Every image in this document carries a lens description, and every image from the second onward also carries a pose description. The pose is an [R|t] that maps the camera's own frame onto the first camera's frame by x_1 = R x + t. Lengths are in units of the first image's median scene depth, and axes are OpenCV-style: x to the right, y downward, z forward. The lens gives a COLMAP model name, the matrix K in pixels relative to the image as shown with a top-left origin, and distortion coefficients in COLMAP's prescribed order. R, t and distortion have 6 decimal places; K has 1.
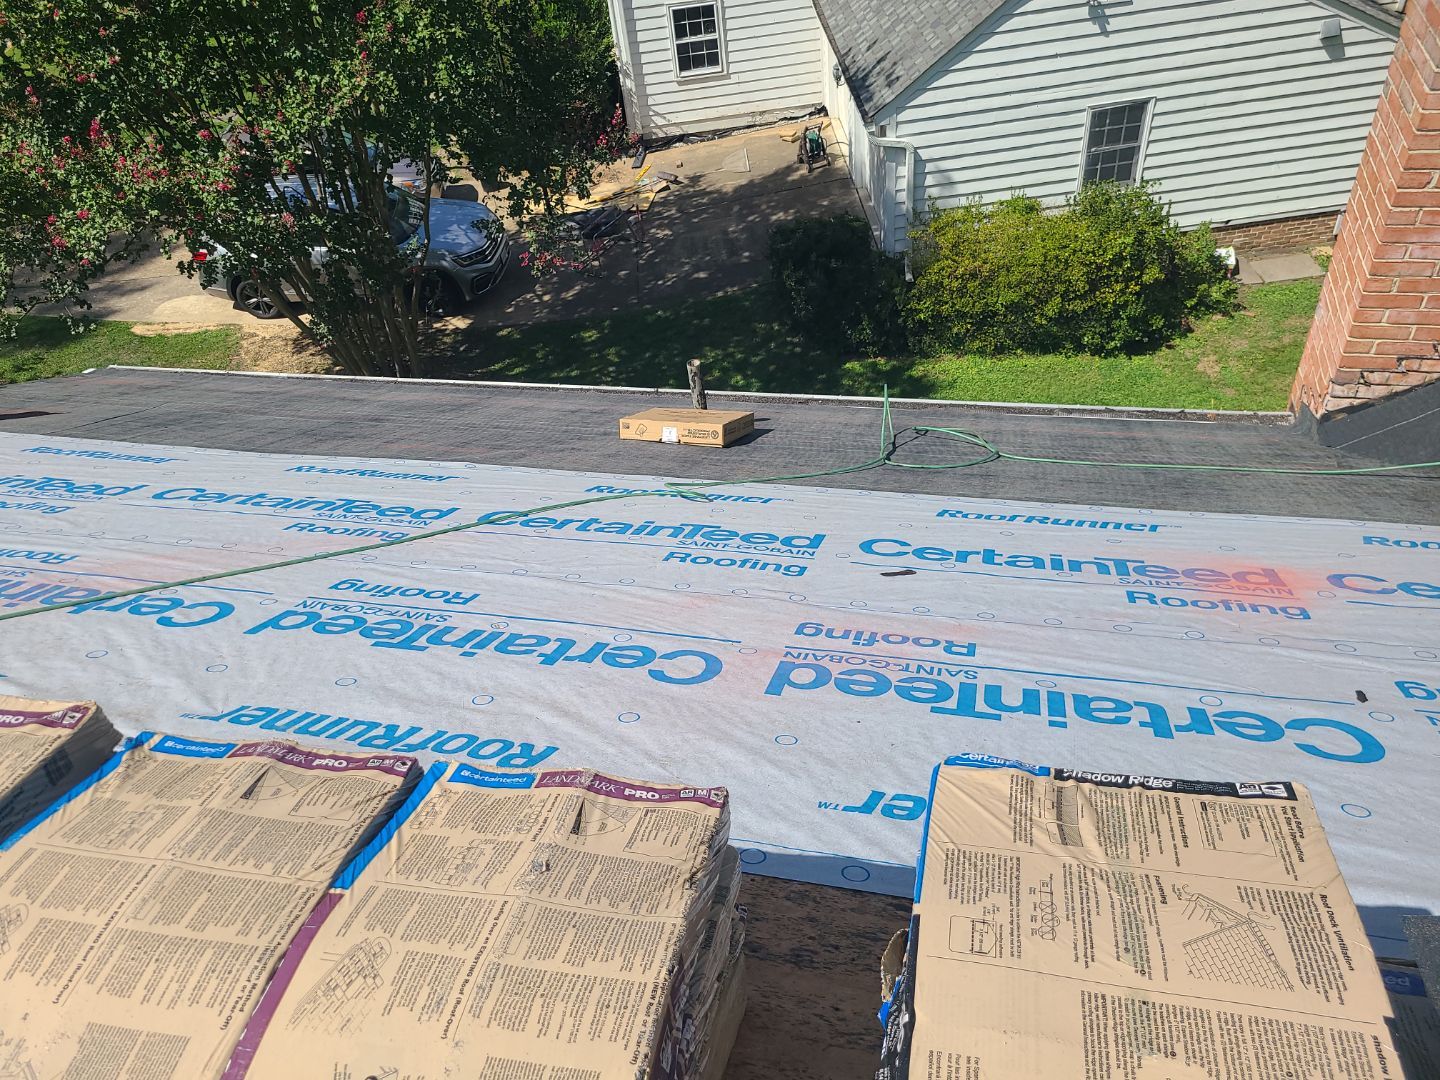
lens RADIAL K [[1085.1, 0, 707.5], [0, 1085.1, 540.1], [0, 0, 1]] dist [0.040613, -0.027564]
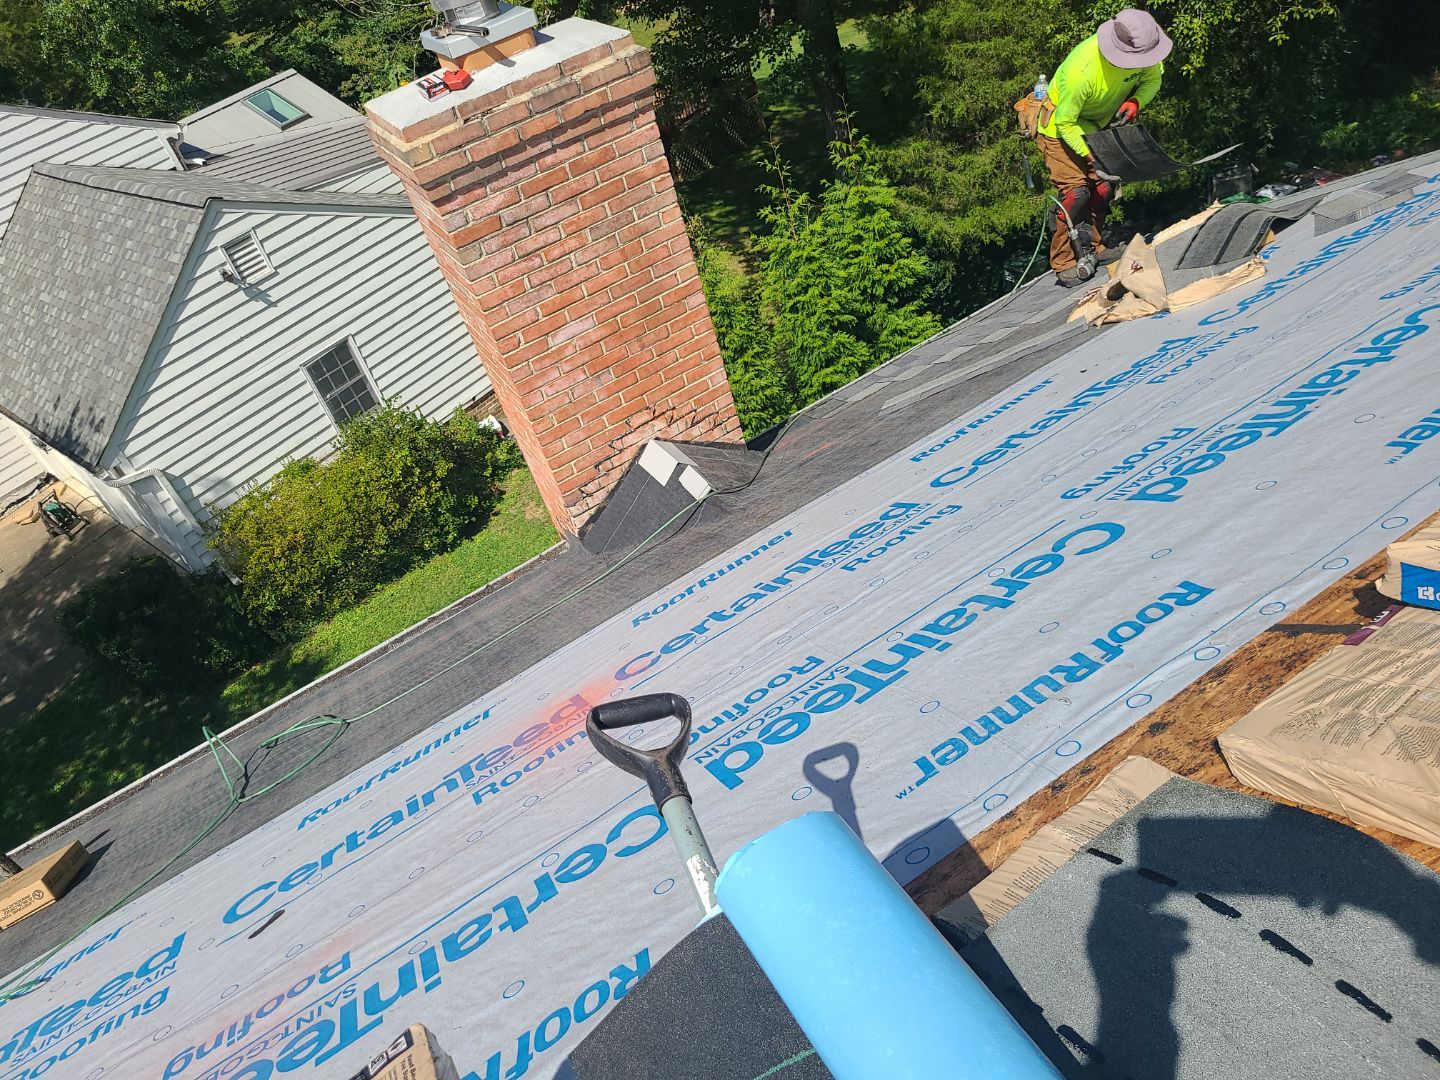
lens RADIAL K [[1085.1, 0, 716.1], [0, 1085.1, 527.2], [0, 0, 1]] dist [0.040613, -0.027564]
pose [[0.714296, -0.481993, 0.507410, 0.128232], [0.577887, 0.815176, -0.039166, 0.011800], [-0.394751, 0.321202, 0.860814, -0.053557]]
